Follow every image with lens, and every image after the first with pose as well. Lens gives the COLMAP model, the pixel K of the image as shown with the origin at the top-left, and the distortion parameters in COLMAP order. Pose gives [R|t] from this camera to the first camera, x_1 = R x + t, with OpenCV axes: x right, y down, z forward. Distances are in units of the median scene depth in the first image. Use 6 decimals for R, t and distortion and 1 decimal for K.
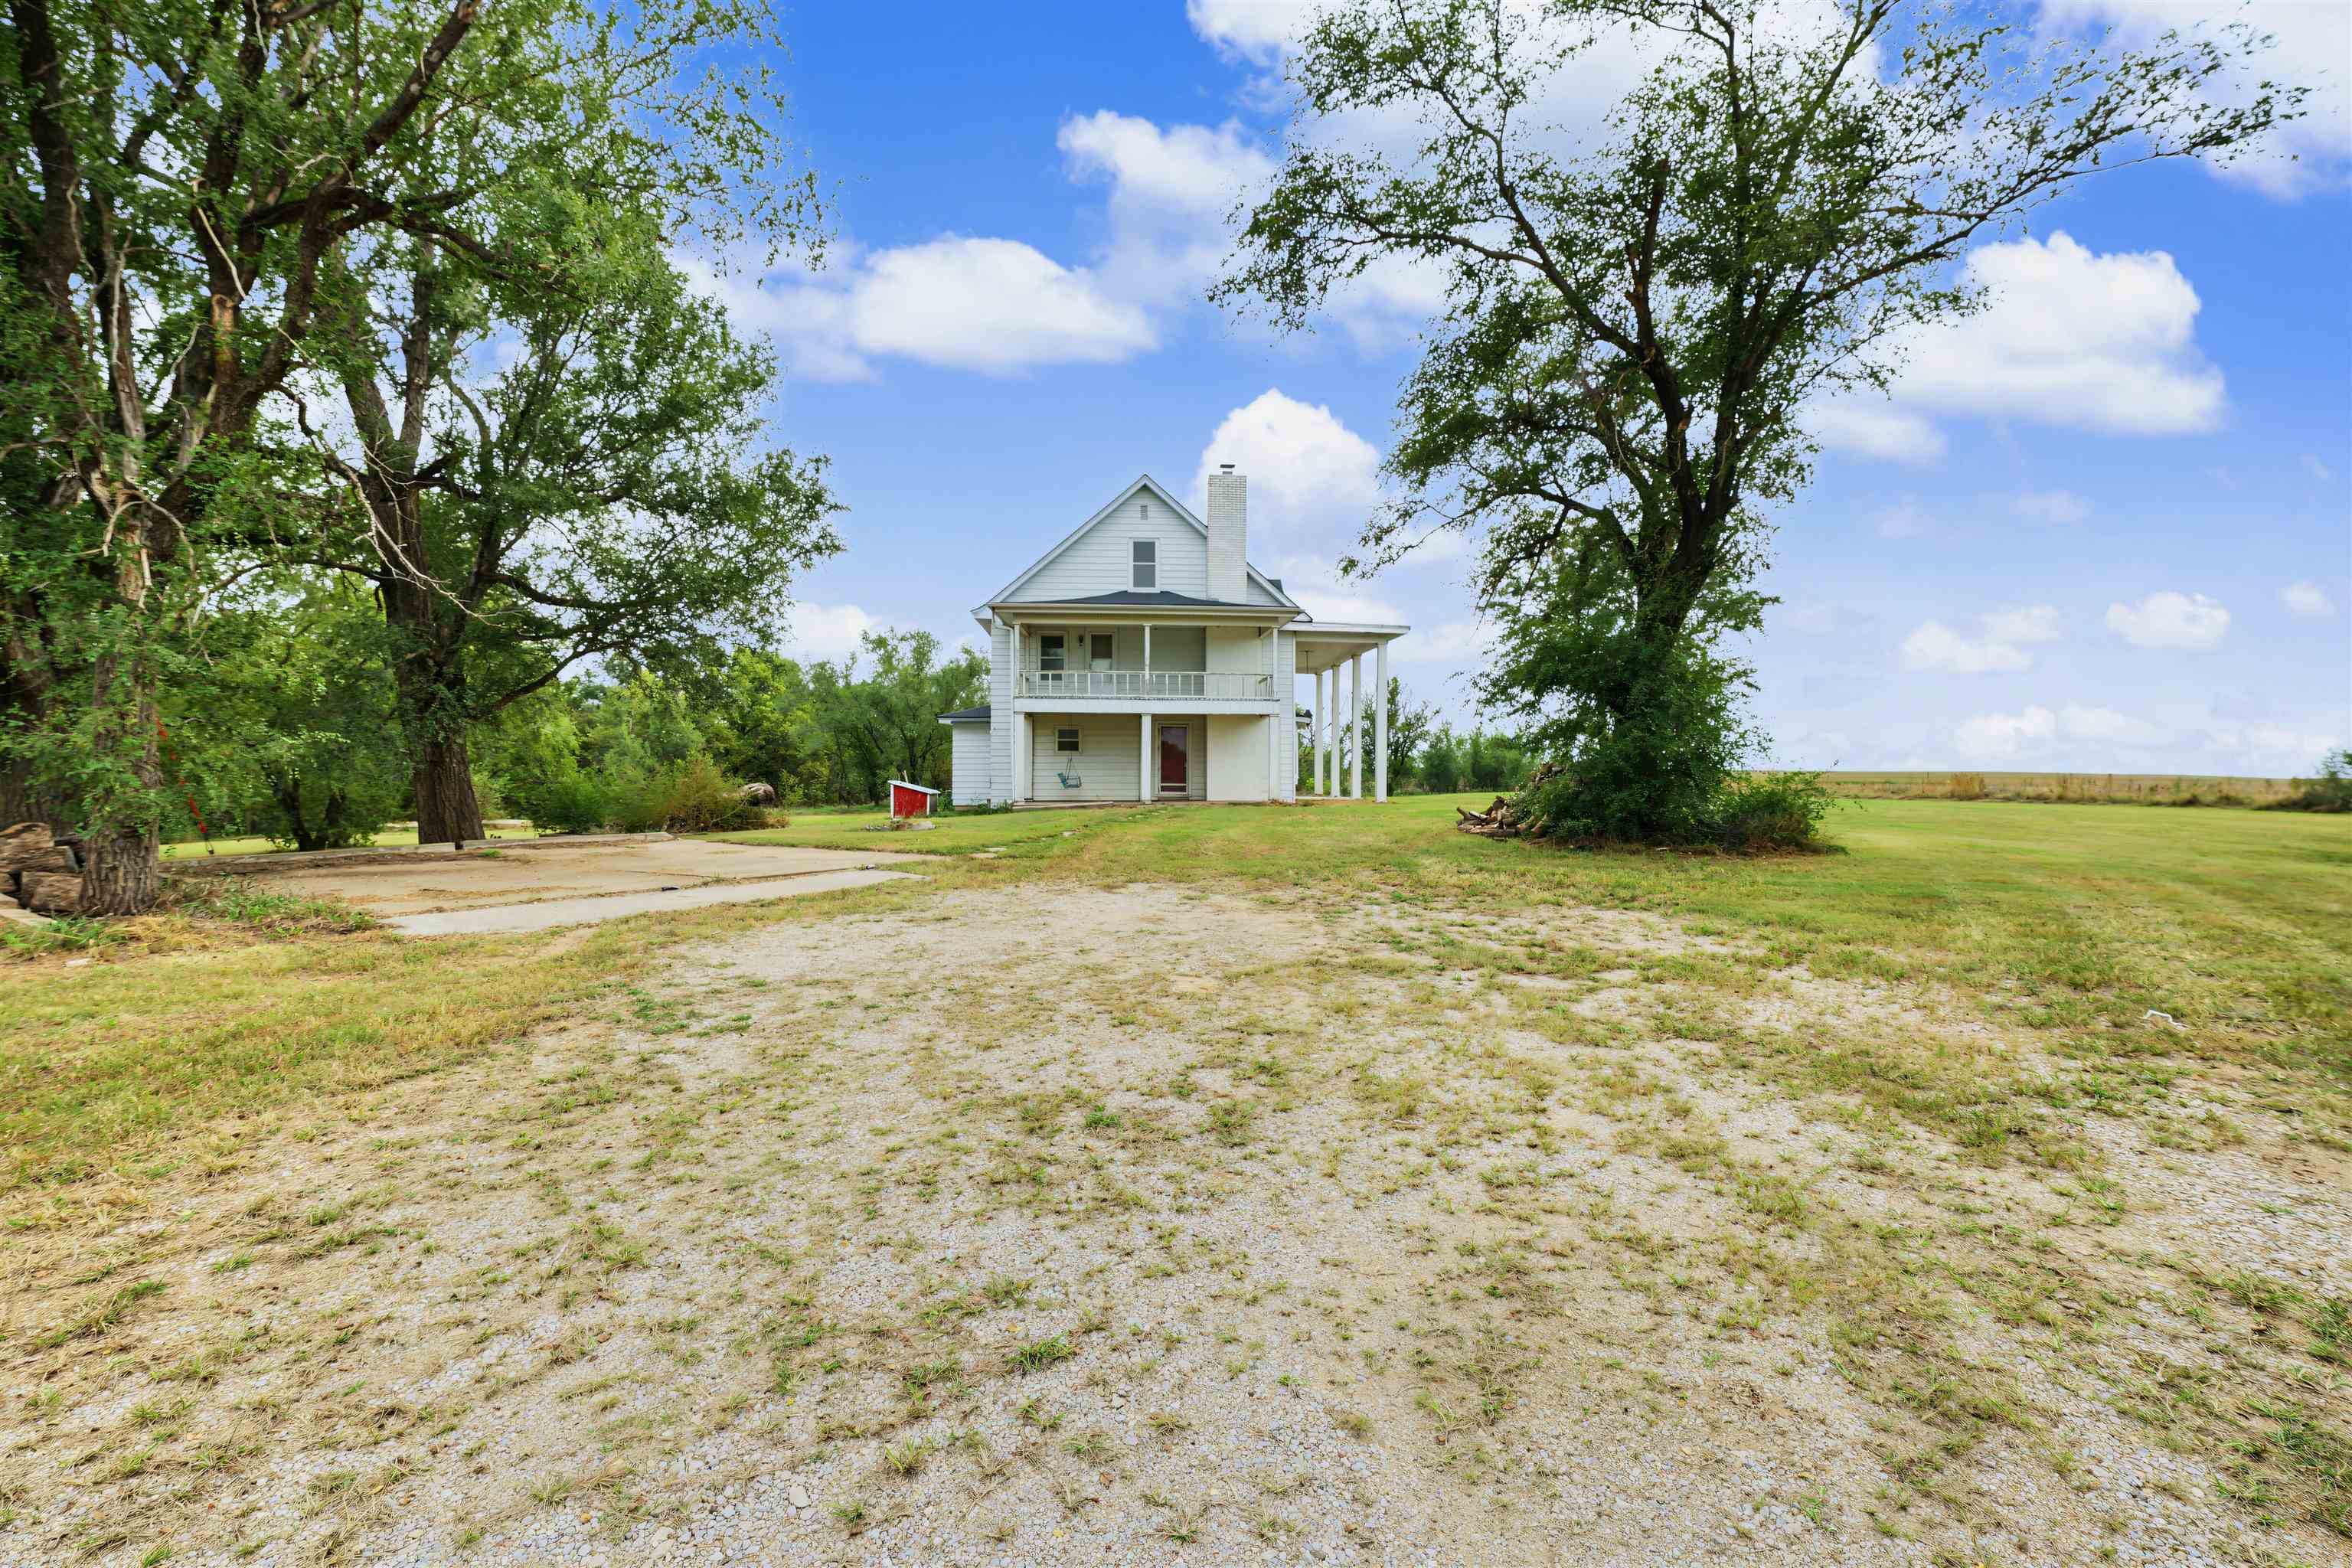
lens RADIAL K [[1021.2, 0, 1176.0], [0, 1021.2, 784.0], [0, 0, 1]] dist [-0.000003, -0.000002]
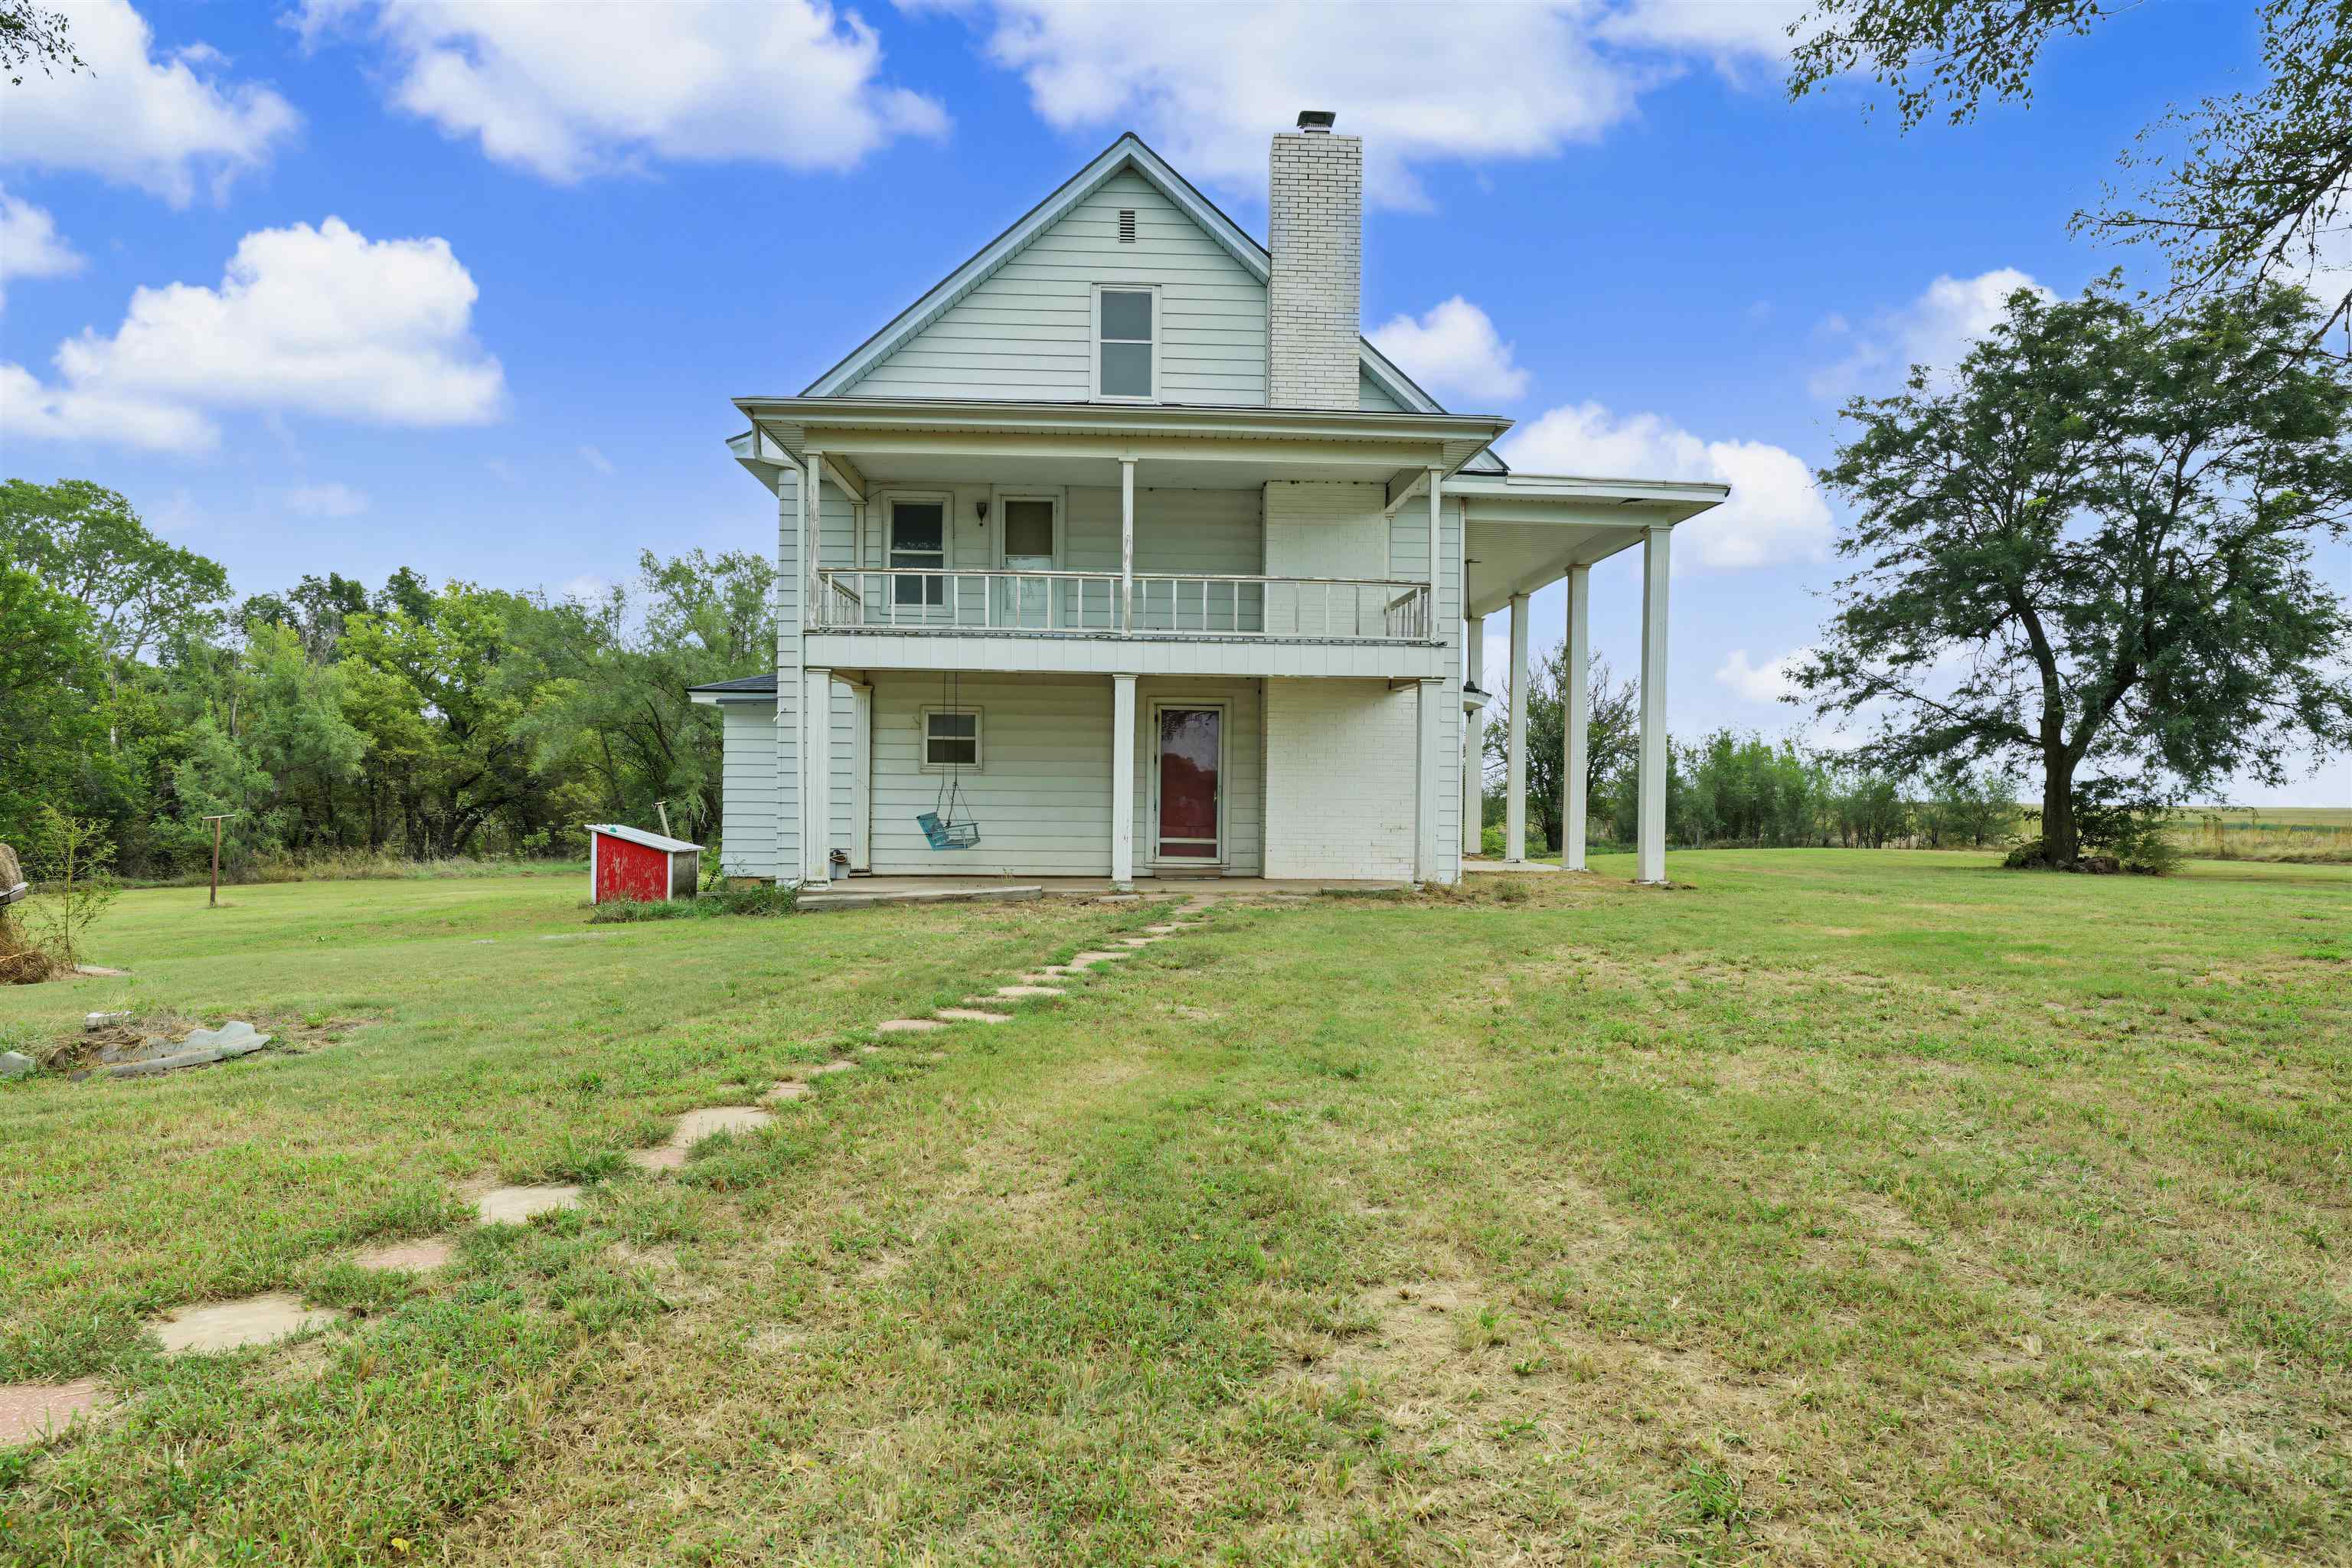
lens RADIAL K [[995.1, 0, 1176.0], [0, 995.1, 784.0], [0, 0, 1]] dist [-0.000217, -0.000059]
pose [[0.999789, 0.009478, -0.018213, 0.000358], [-0.010003, 0.999530, -0.028964, -0.011161], [0.017930, 0.029140, 0.999414, 0.574332]]
